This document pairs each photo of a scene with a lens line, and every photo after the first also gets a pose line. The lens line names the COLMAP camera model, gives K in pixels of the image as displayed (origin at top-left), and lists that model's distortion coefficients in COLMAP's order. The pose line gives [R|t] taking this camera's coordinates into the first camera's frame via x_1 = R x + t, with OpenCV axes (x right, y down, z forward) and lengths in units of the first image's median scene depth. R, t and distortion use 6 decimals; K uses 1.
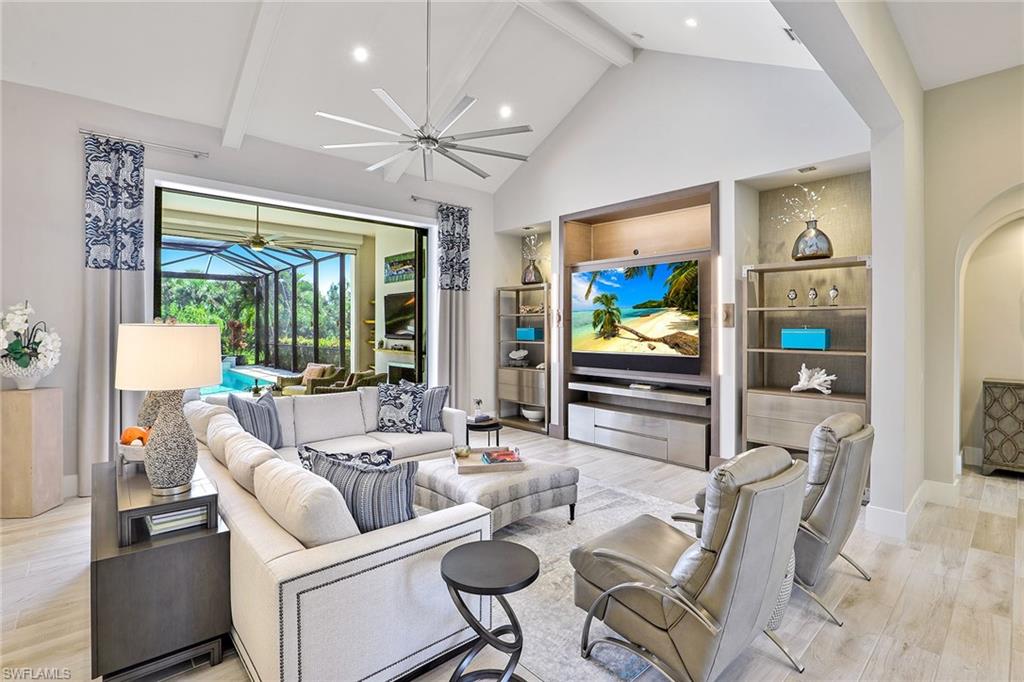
lens RADIAL K [[484.9, 0, 496.8], [0, 484.9, 326.2], [0, 0, 1]] dist [-0.027170, 0.001654]
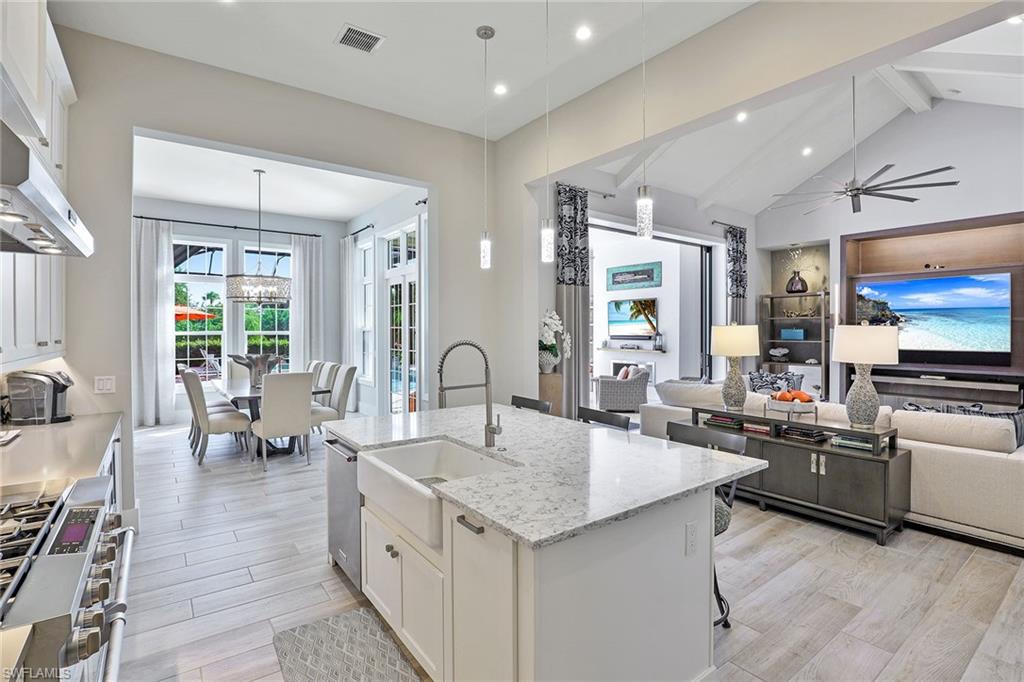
lens RADIAL K [[484.9, 0, 502.1], [0, 484.9, 337.6], [0, 0, 1]] dist [-0.027170, 0.001654]
pose [[0.995669, -0.002237, -0.092943, -0.546744], [0.003594, 0.999889, 0.014431, 0.004042], [0.092901, -0.014703, 0.995567, -0.233252]]
